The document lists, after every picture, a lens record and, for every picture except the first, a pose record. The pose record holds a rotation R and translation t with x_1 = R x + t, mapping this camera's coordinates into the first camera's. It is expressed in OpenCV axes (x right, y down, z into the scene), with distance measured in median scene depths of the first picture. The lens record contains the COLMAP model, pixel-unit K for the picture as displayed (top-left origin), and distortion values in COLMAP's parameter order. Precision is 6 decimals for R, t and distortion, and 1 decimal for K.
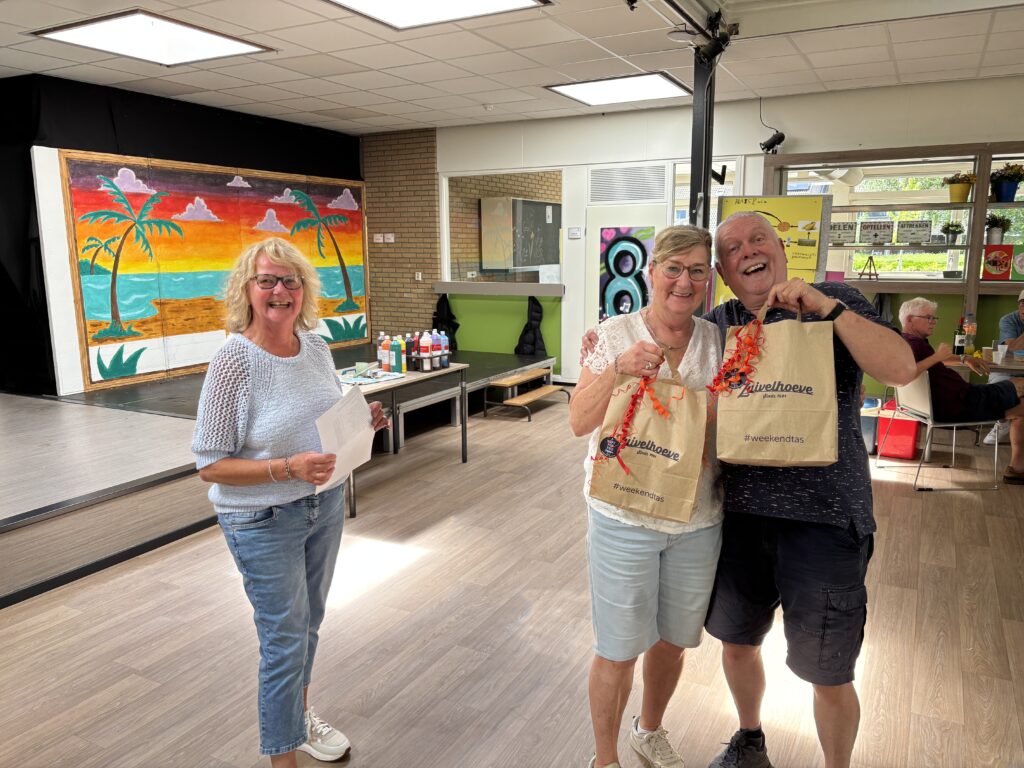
lens RADIAL K [[773.0, 0, 510.5], [0, 773.0, 394.7], [0, 0, 1]] dist [0.044936, -0.053954]
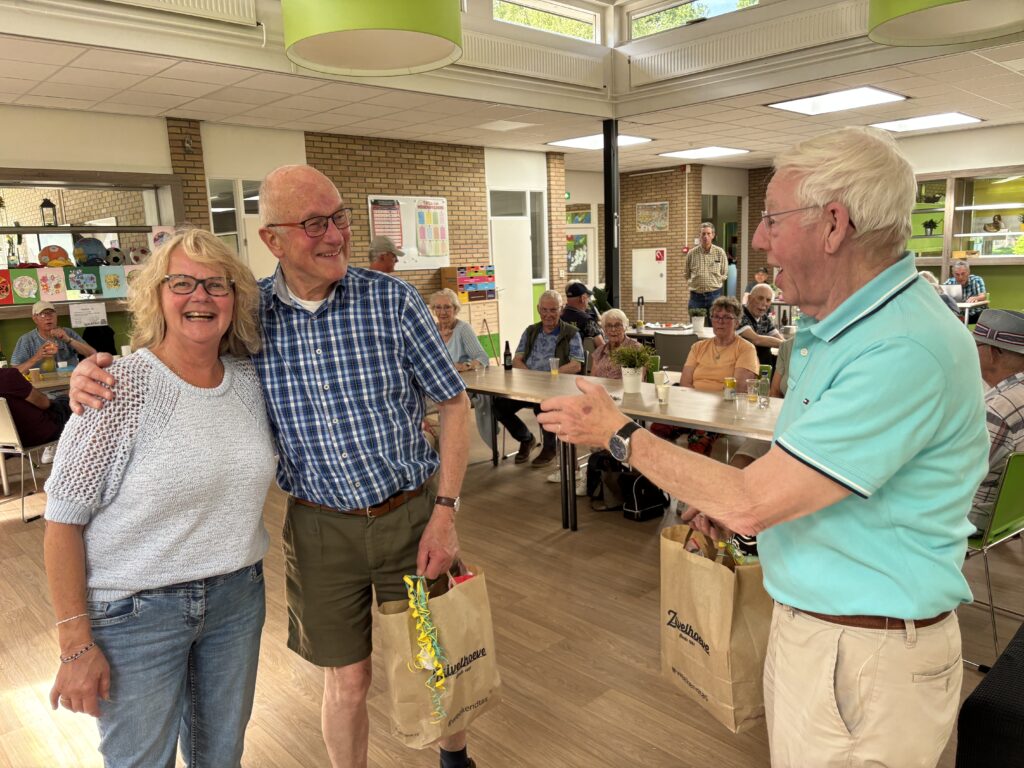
lens RADIAL K [[773.0, 0, 522.3], [0, 773.0, 394.6], [0, 0, 1]] dist [0.044936, -0.053954]
pose [[0.316737, -0.174579, 0.932309, -0.107724], [0.208372, 0.971711, 0.111166, -0.006718], [-0.925342, 0.159057, 0.344155, 0.052418]]
